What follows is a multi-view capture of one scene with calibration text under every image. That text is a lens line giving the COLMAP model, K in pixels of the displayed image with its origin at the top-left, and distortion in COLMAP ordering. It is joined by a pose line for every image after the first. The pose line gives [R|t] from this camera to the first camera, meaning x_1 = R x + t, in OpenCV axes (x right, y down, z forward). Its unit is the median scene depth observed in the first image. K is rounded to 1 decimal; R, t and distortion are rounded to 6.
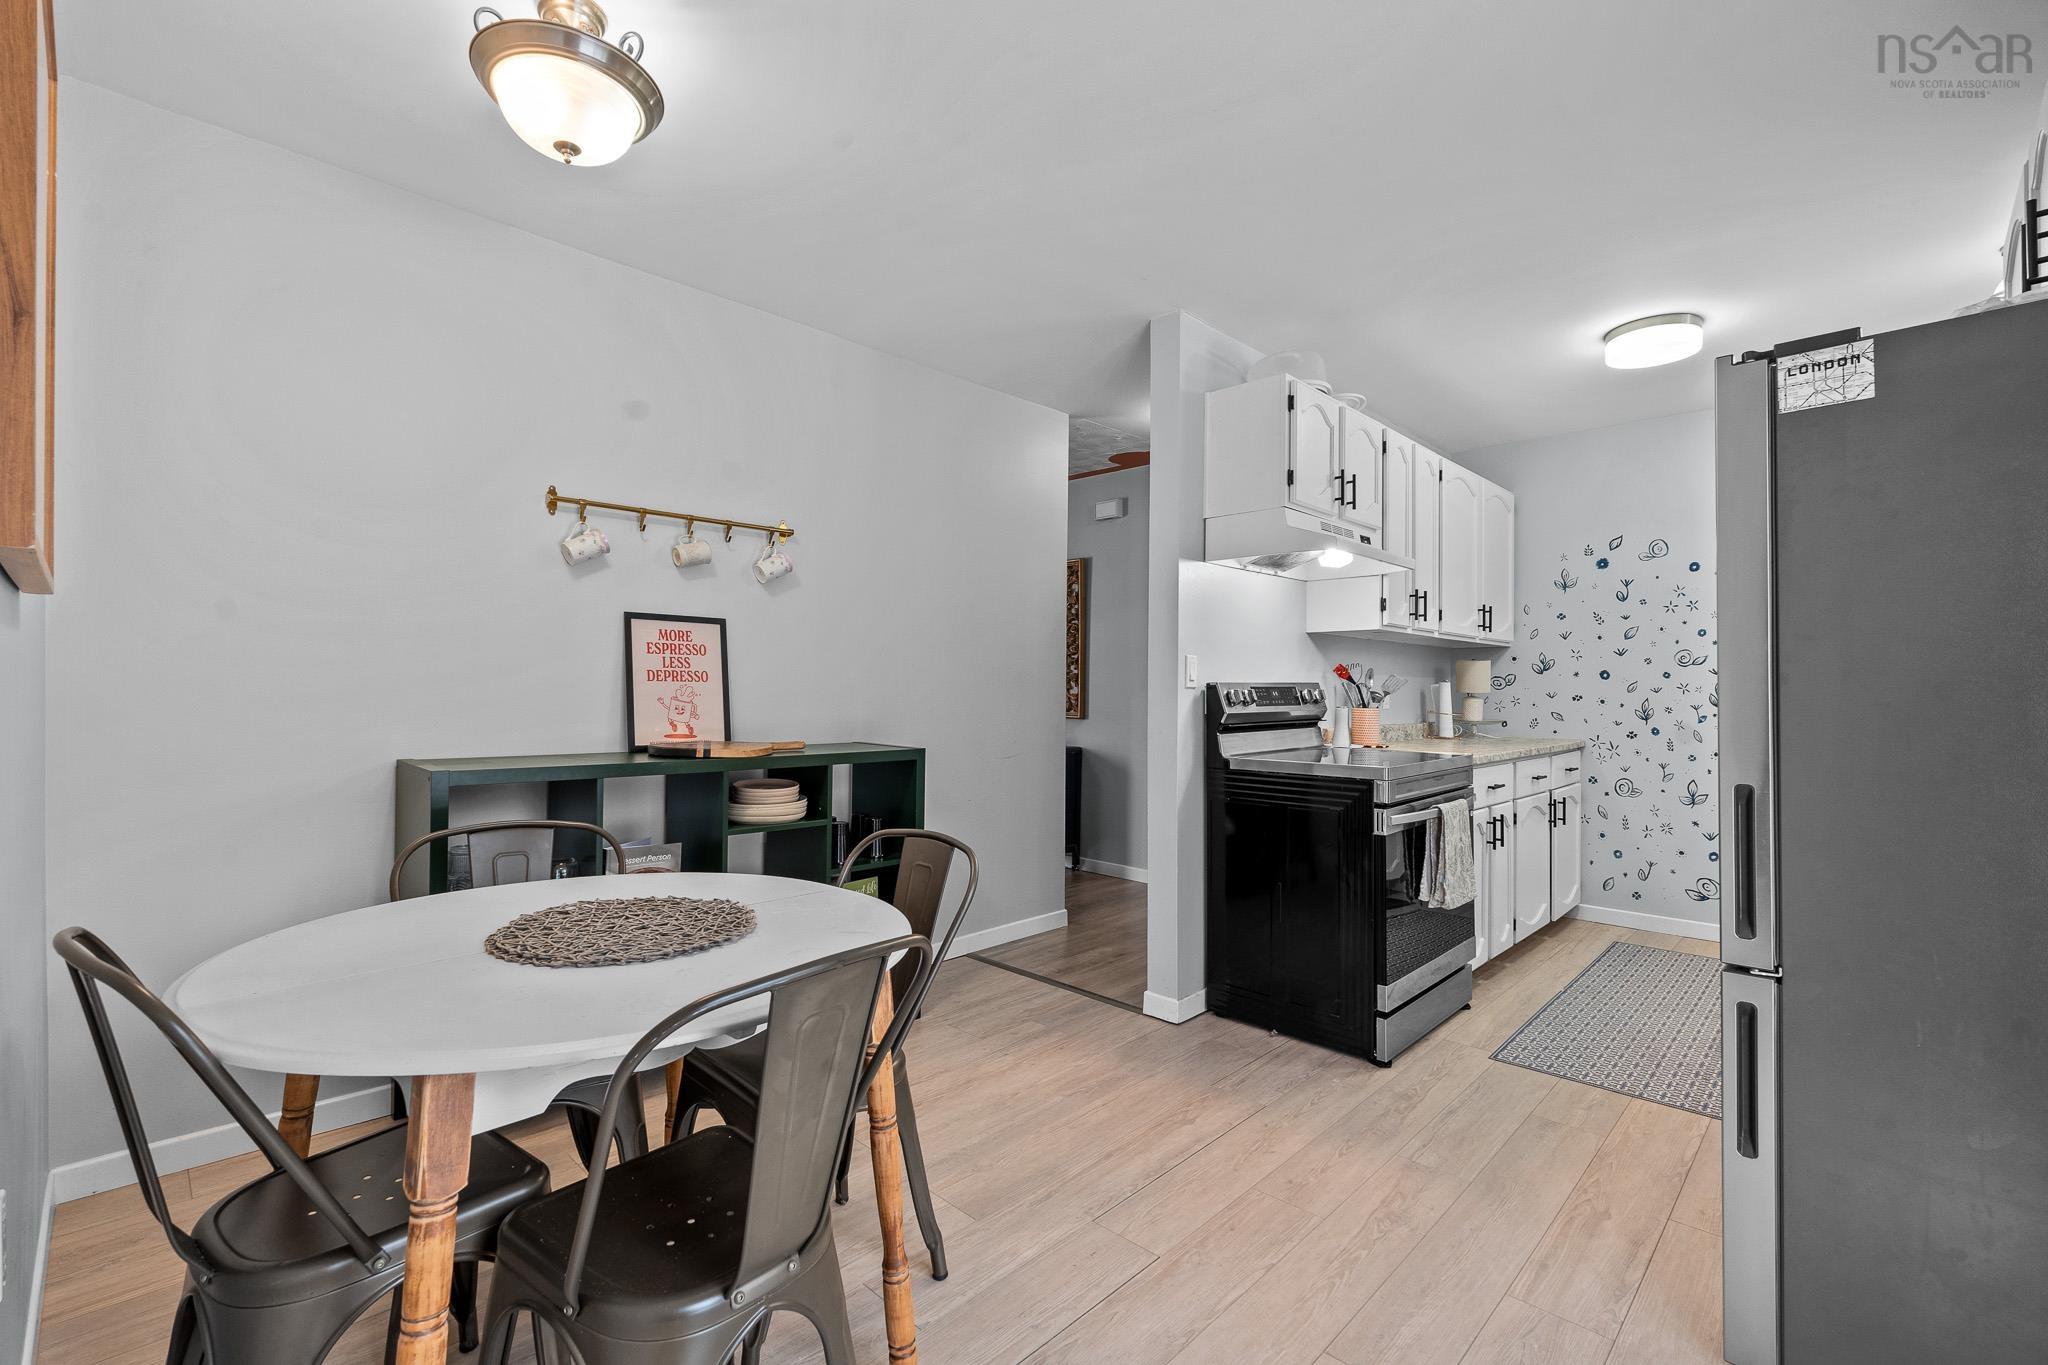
lens RADIAL K [[899.3, 0, 1023.0], [0, 899.3, 670.4], [0, 0, 1]] dist [-0.002200, -0.000375]
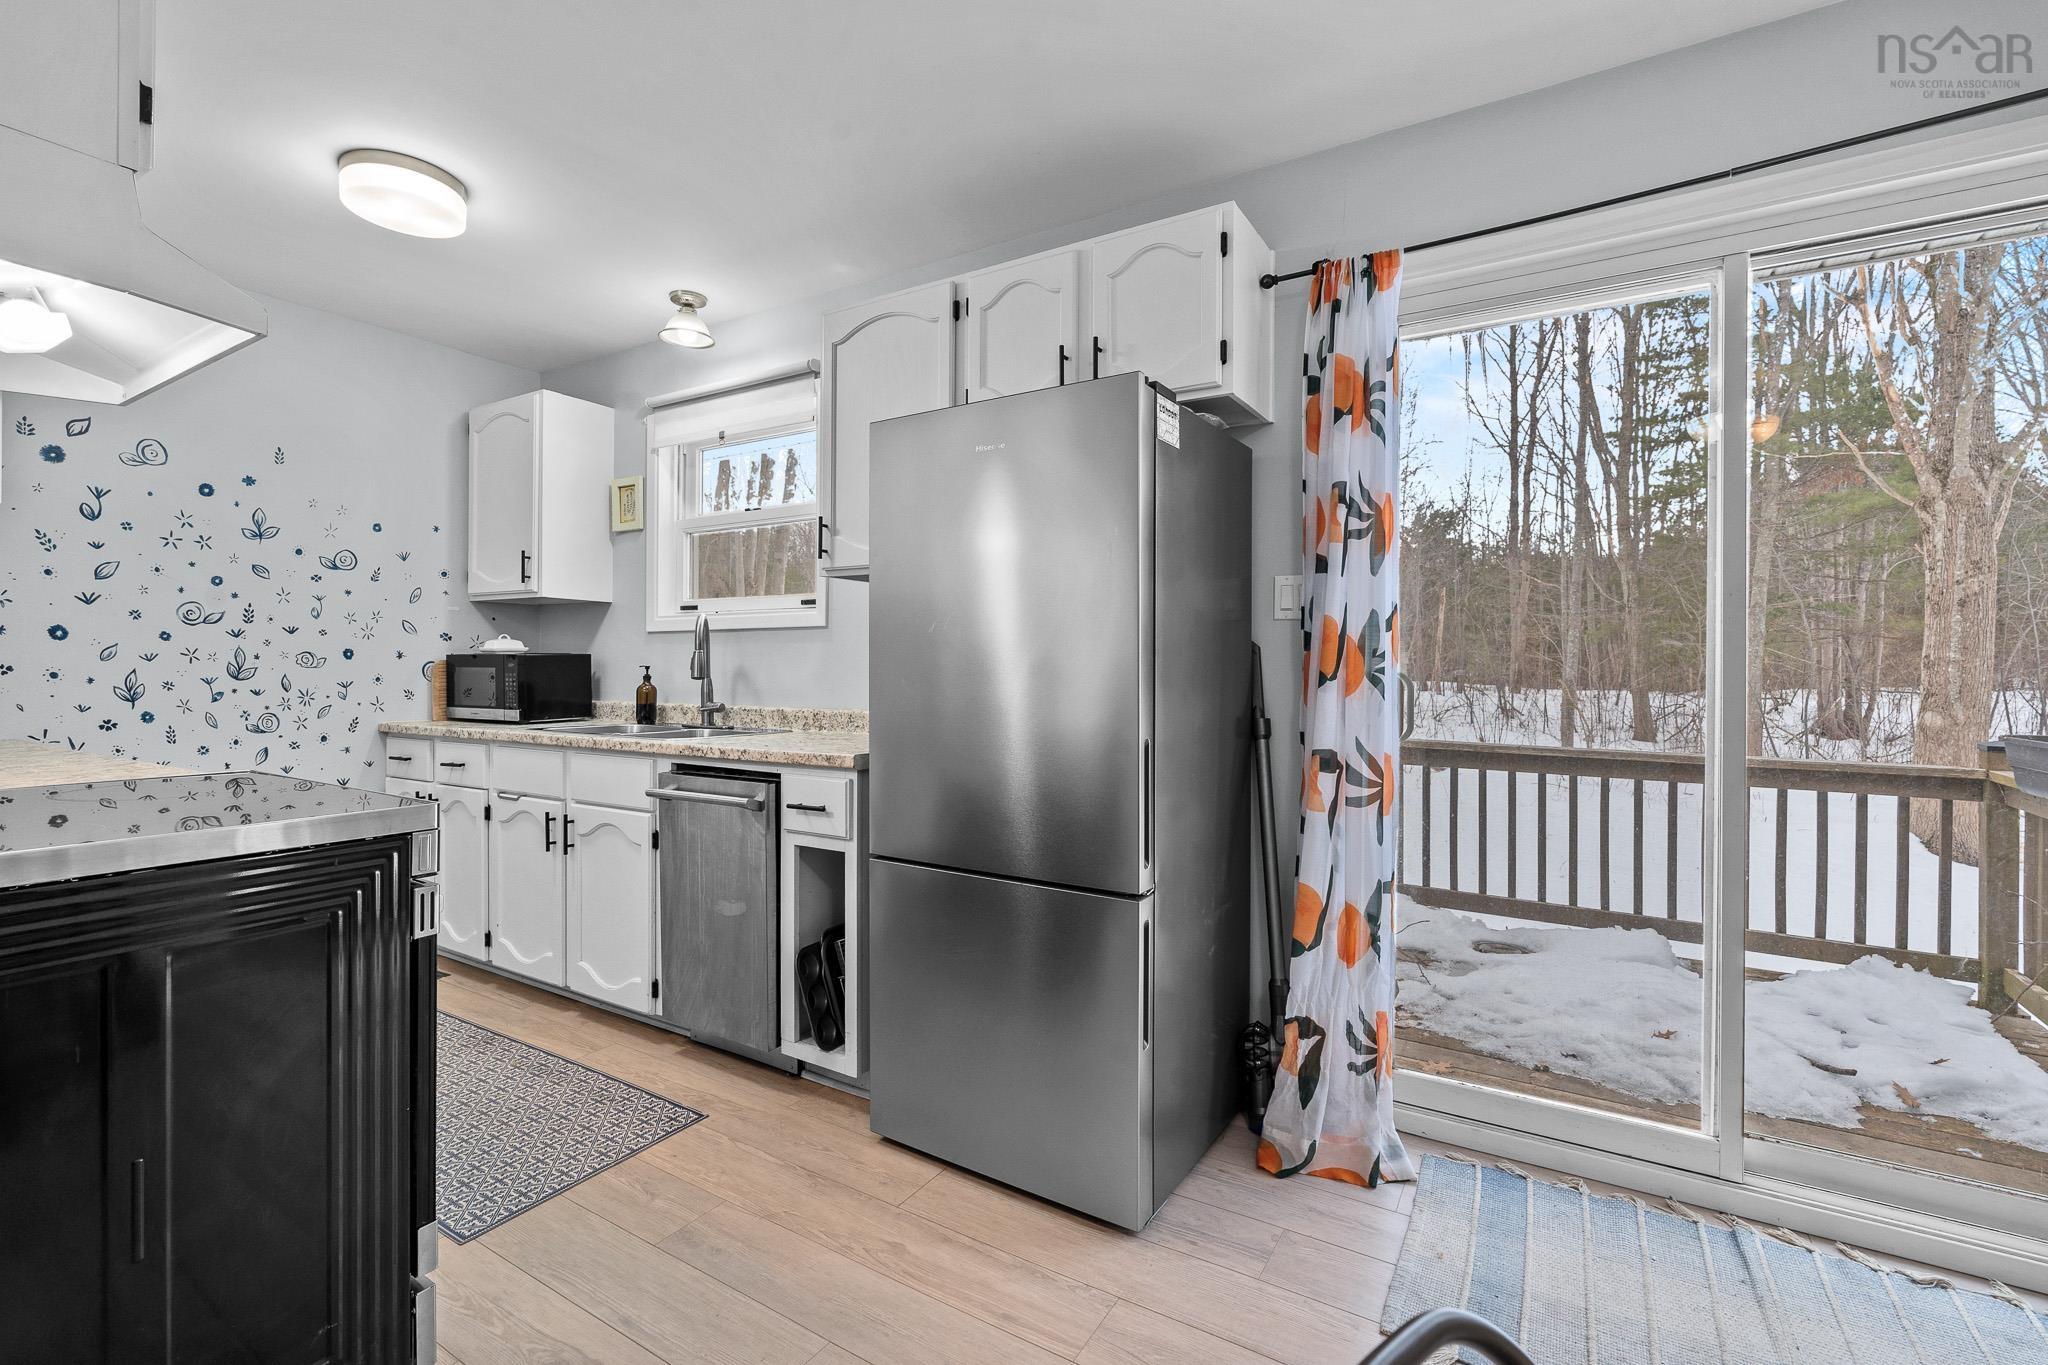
lens RADIAL K [[899.3, 0, 1023.0], [0, 899.3, 670.4], [0, 0, 1]] dist [-0.002200, -0.000375]
pose [[-0.216976, -0.008567, 0.976139, -0.114469], [-0.026209, 0.999652, 0.002948, 0.012477], [-0.975825, -0.024944, -0.217125, 0.499819]]
